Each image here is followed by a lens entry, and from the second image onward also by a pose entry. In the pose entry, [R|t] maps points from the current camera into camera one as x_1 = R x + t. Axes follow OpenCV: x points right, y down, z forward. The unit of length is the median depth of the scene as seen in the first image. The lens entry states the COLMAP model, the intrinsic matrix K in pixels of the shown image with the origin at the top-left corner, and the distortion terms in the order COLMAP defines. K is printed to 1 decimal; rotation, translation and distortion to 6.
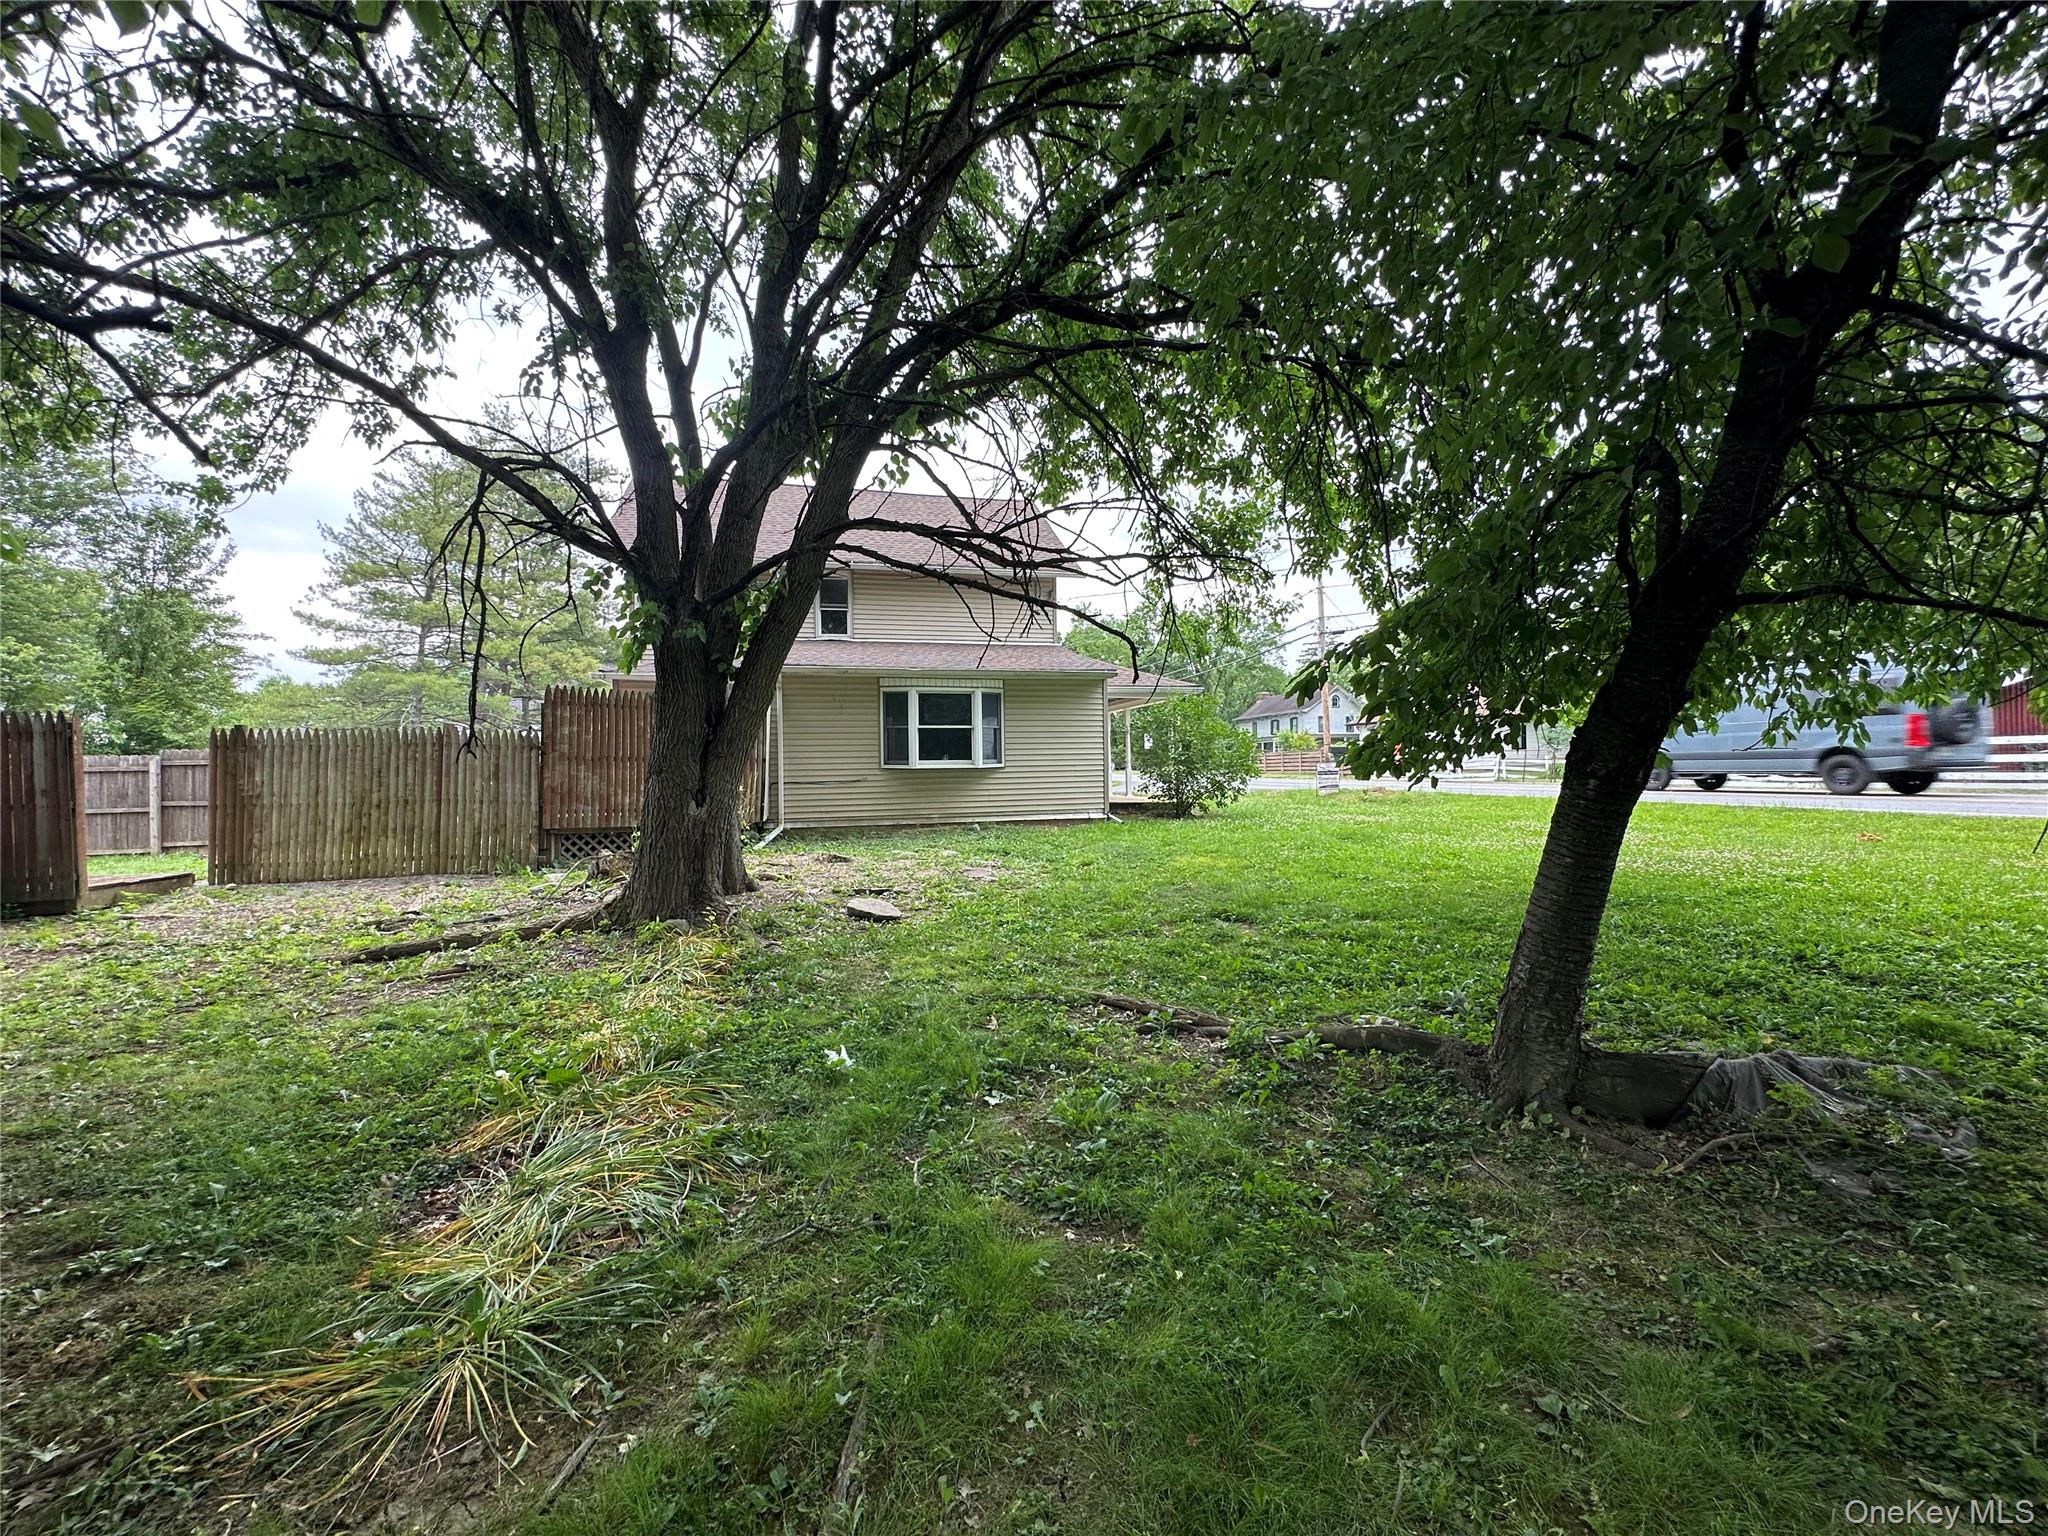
lens RADIAL K [[820.5, 0, 1034.4], [0, 820.5, 759.0], [0, 0, 1]] dist [-0.006641, 0.001238]
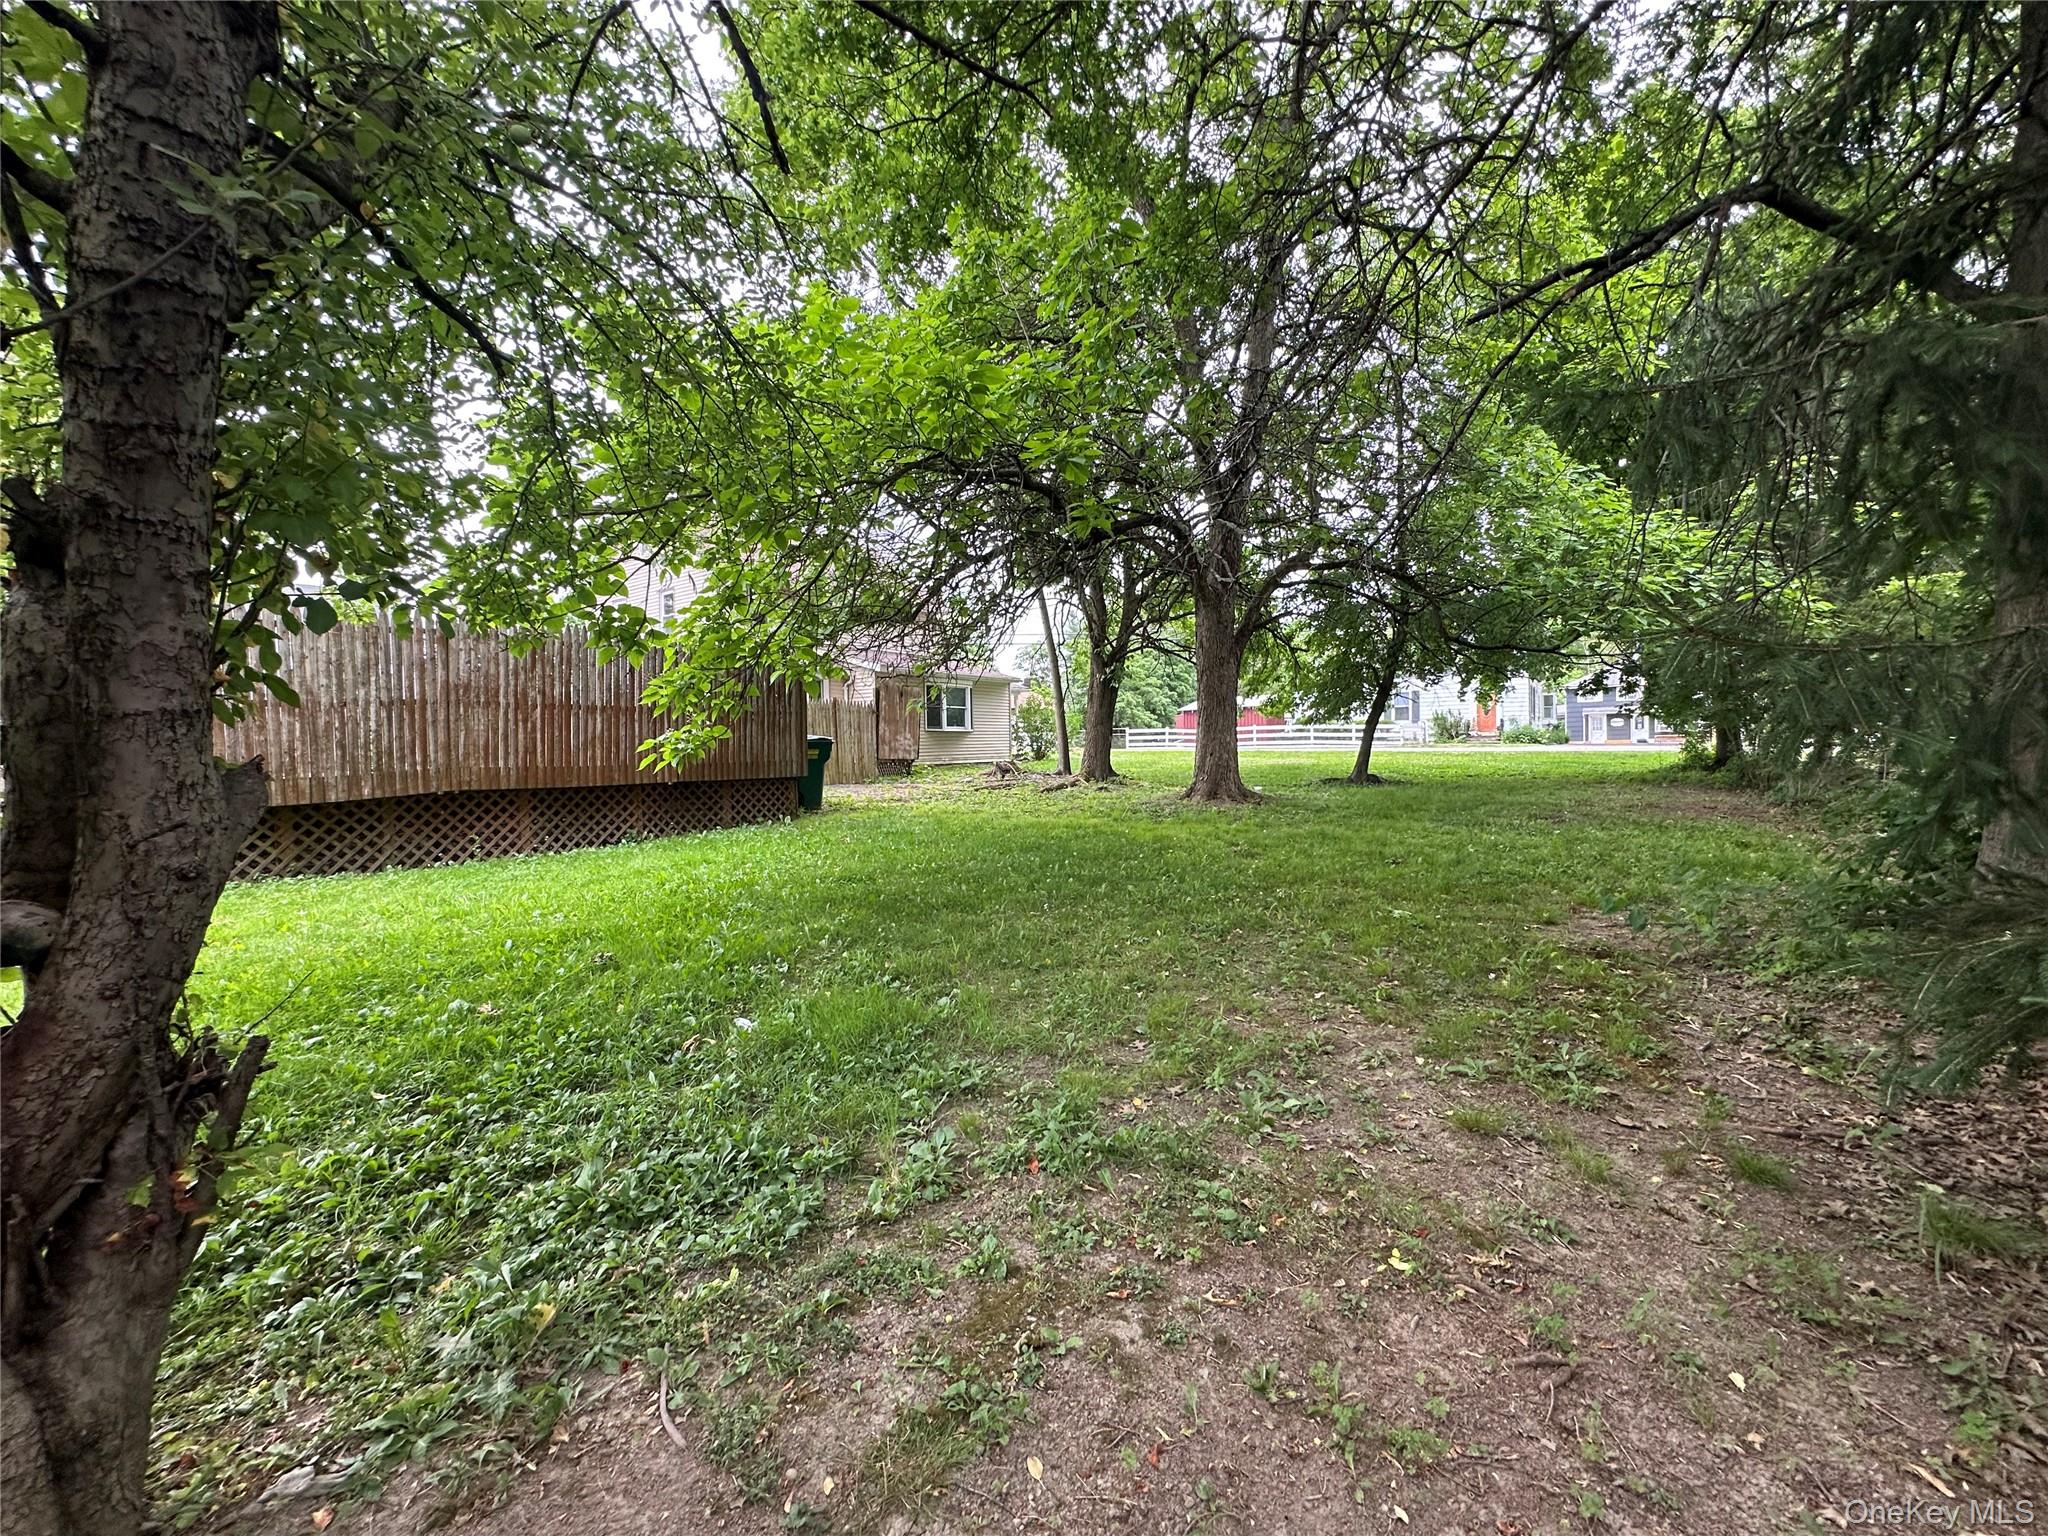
lens RADIAL K [[820.5, 0, 1014.7], [0, 820.5, 762.0], [0, 0, 1]] dist [-0.006641, 0.001238]
pose [[0.856995, 0.005367, 0.515297, -0.893004], [-0.023934, 0.999281, 0.029398, 0.021580], [-0.514769, -0.037527, 0.856507, -0.532309]]
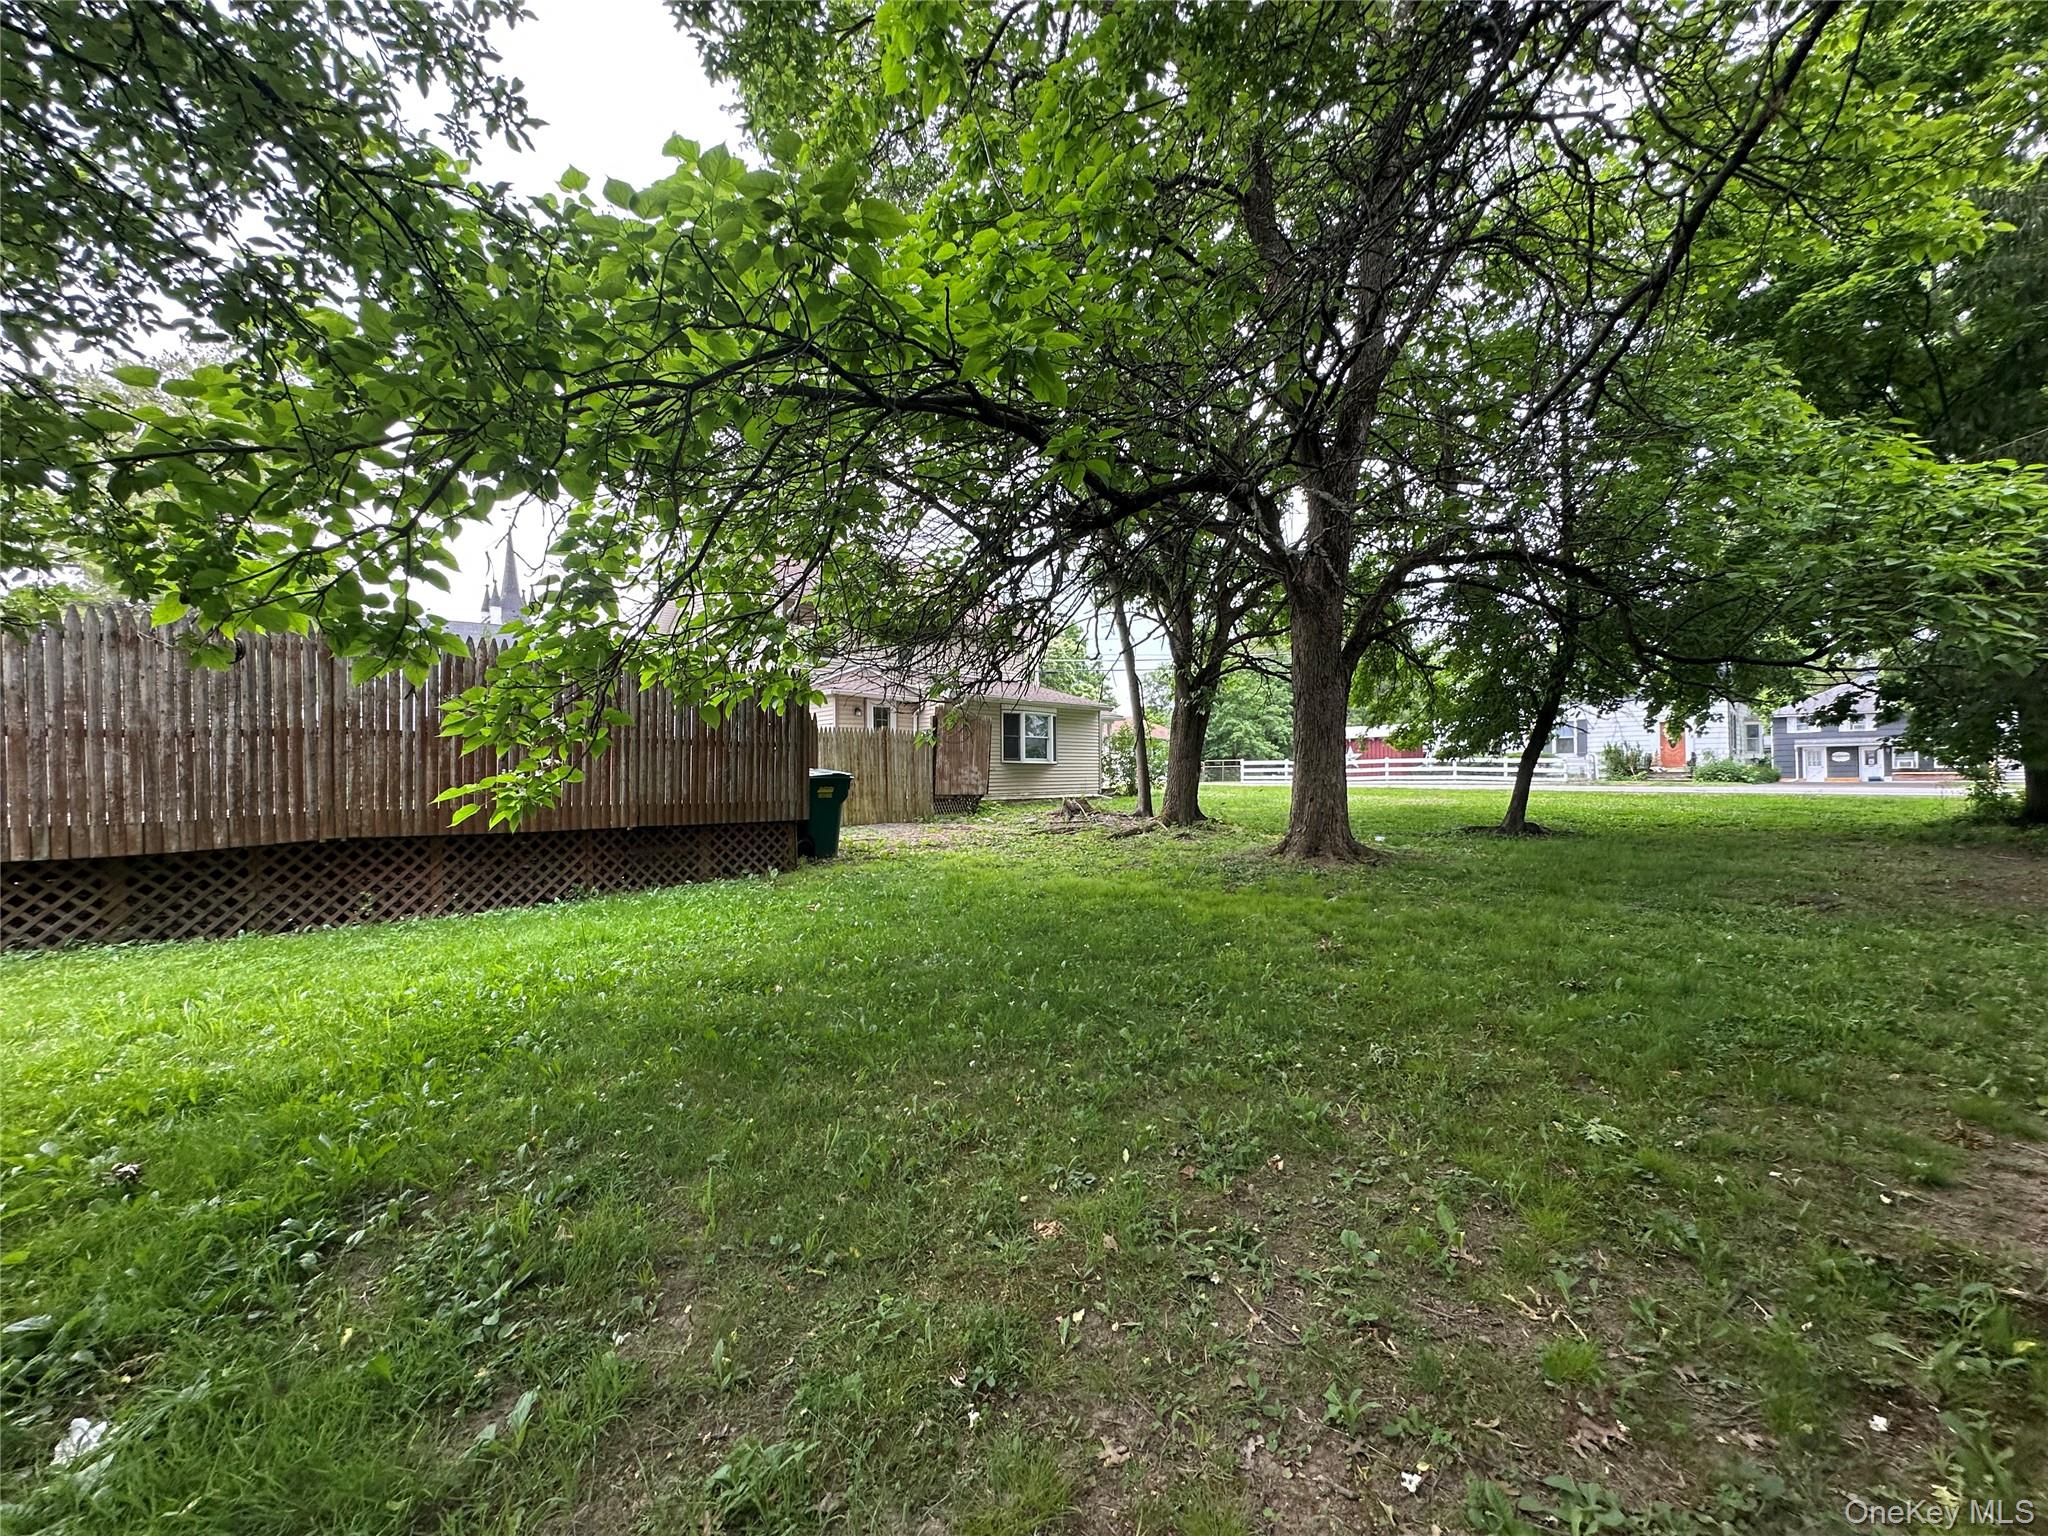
lens RADIAL K [[820.5, 0, 1012.6], [0, 820.5, 763.3], [0, 0, 1]] dist [-0.006641, 0.001238]
pose [[0.924261, 0.029789, 0.380596, -0.752262], [-0.032369, 0.999476, 0.000380, 0.011229], [-0.380386, -0.012671, 0.924741, -0.427874]]
